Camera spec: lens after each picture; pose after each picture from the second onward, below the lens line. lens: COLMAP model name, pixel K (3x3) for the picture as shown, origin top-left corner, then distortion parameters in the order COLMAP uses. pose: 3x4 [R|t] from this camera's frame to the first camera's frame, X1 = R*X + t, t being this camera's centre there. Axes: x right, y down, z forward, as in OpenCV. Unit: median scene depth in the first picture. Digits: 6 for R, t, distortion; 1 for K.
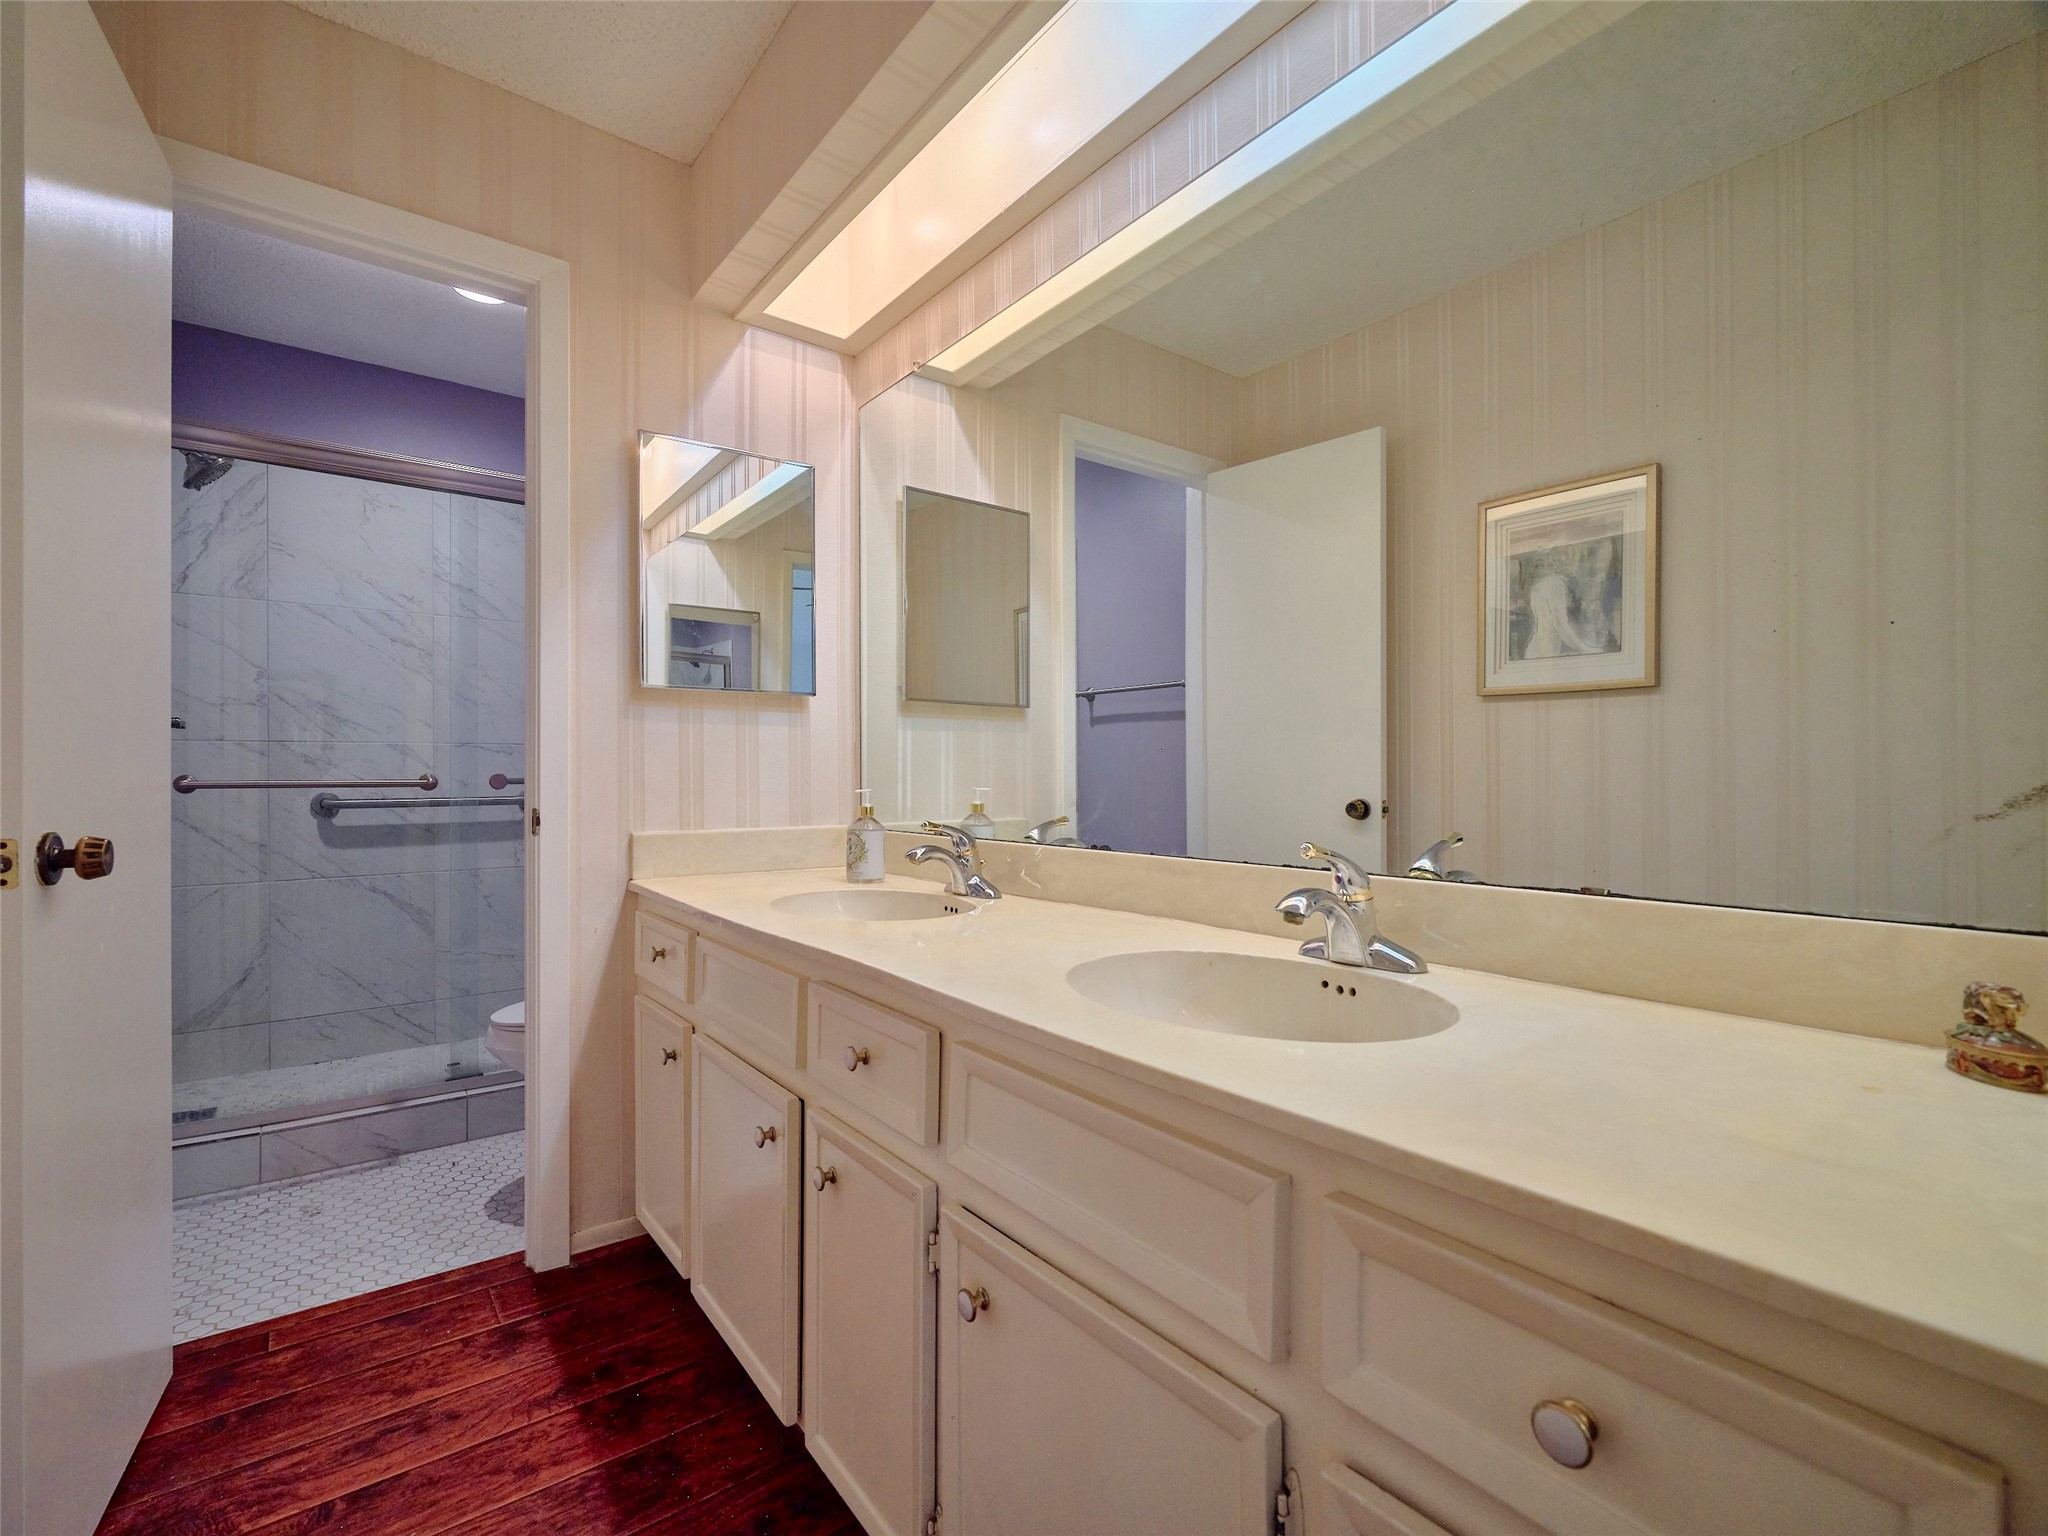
lens RADIAL K [[936.4, 0, 1030.1], [0, 936.4, 774.5], [0, 0, 1]] dist [-0.002516, 0.000283]
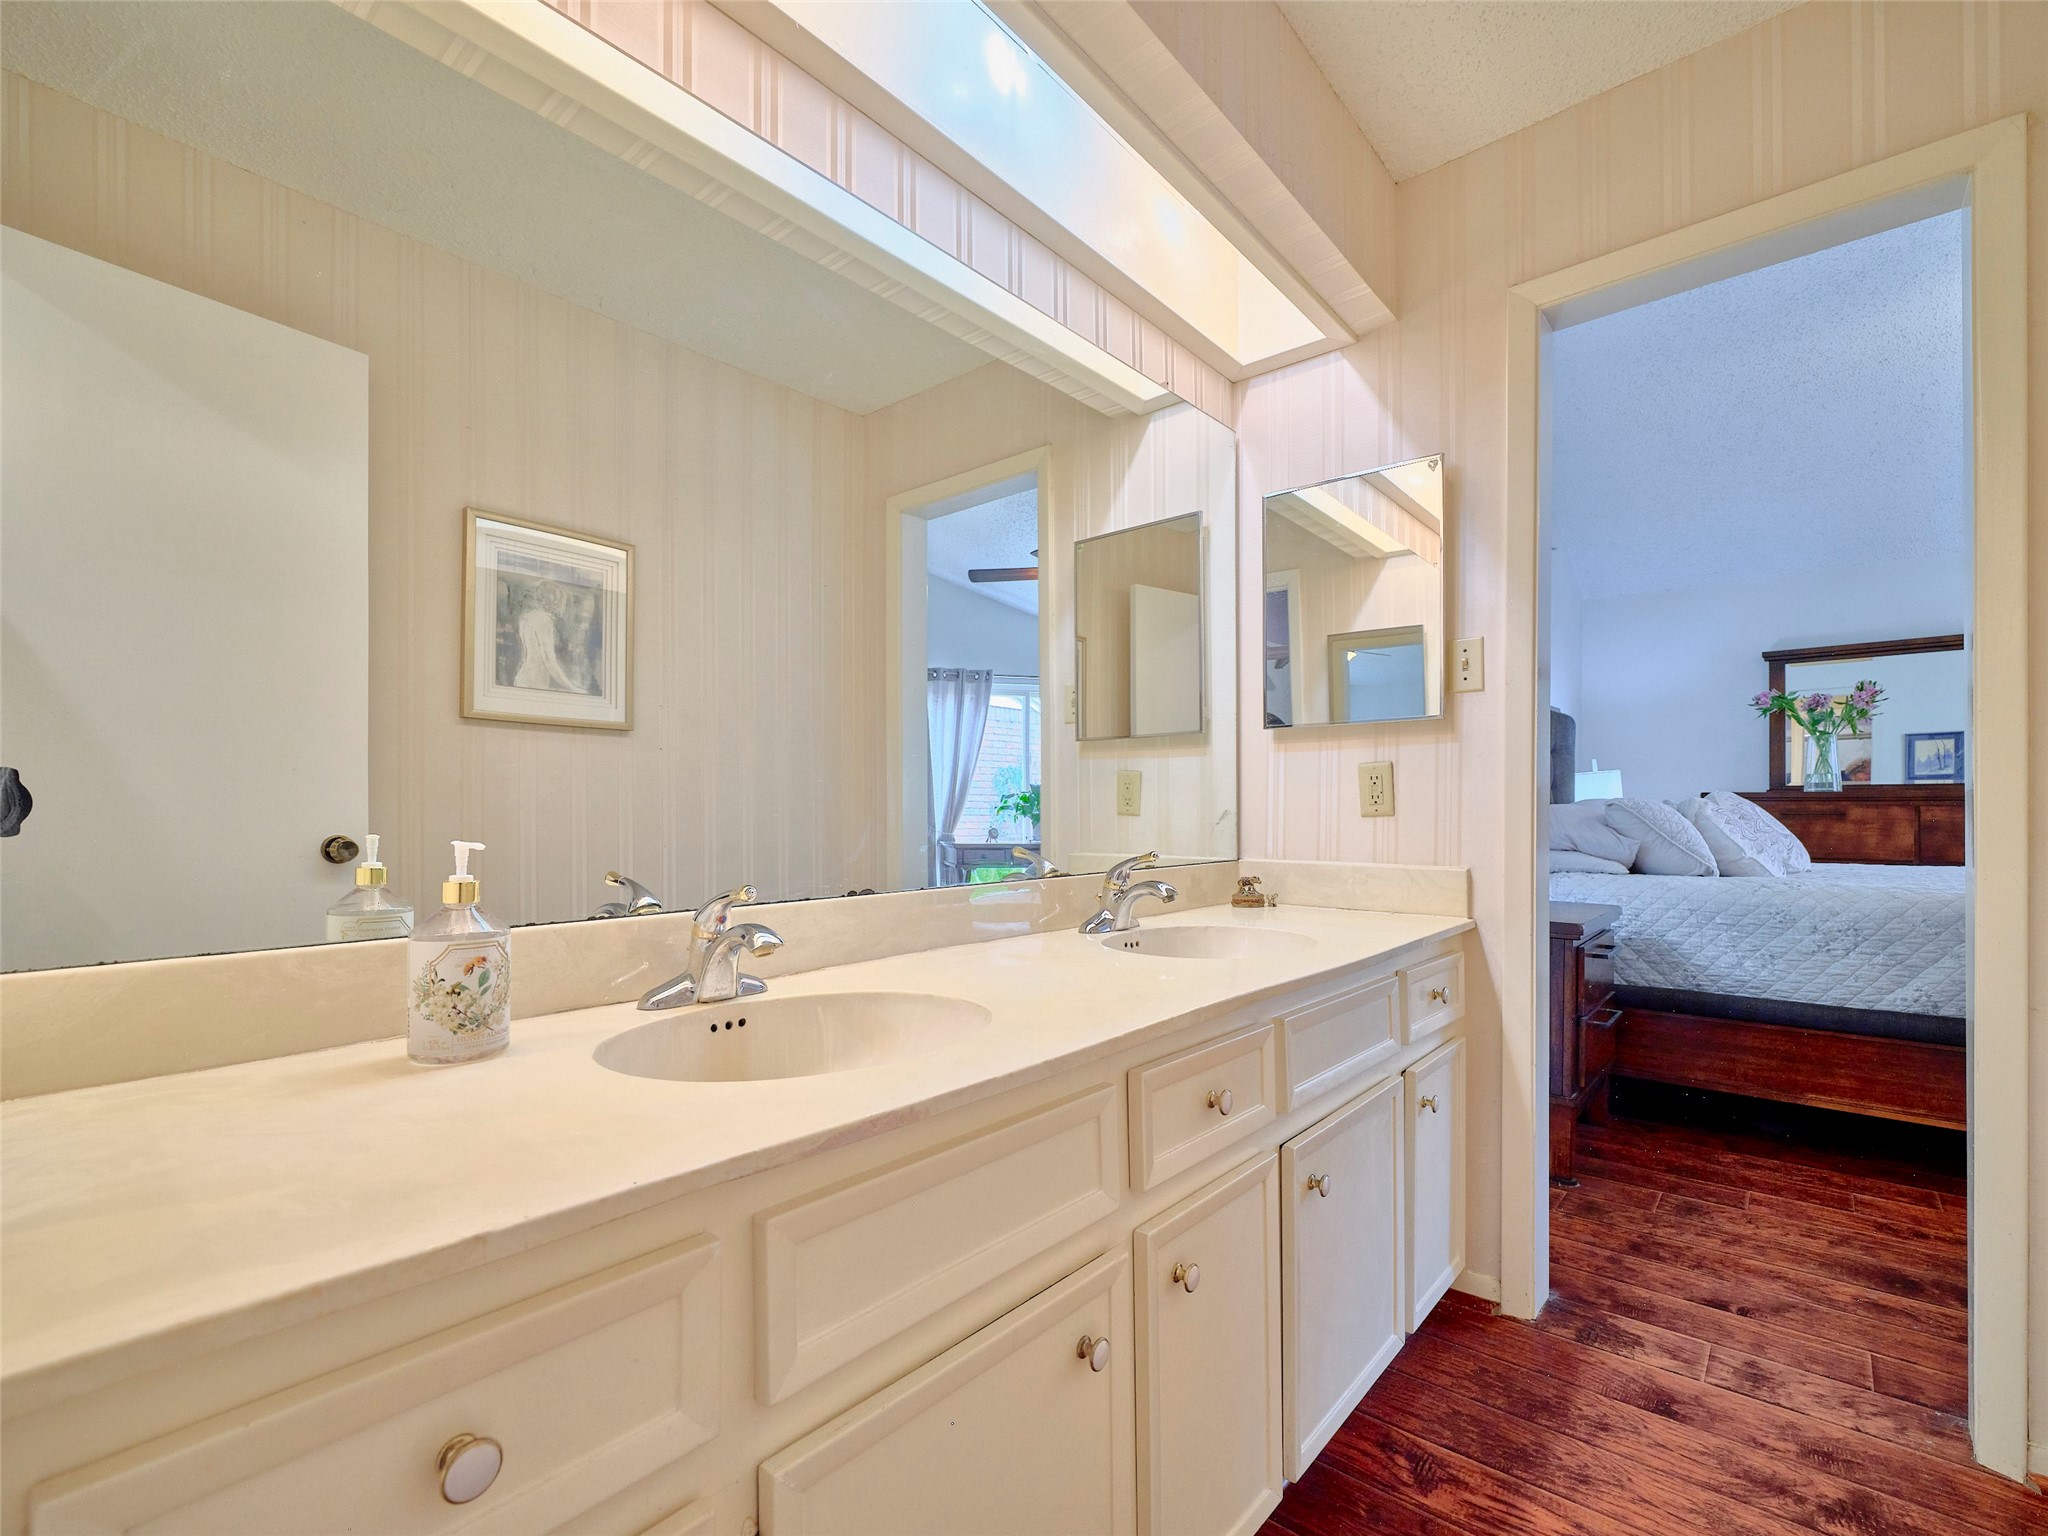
lens RADIAL K [[936.4, 0, 1007.7], [0, 936.4, 798.9], [0, 0, 1]] dist [-0.002516, 0.000283]
pose [[-0.205074, 0.003099, 0.978741, -1.010115], [-0.008871, 0.999948, -0.005025, -0.008963], [-0.978706, -0.009713, -0.205036, 1.294918]]
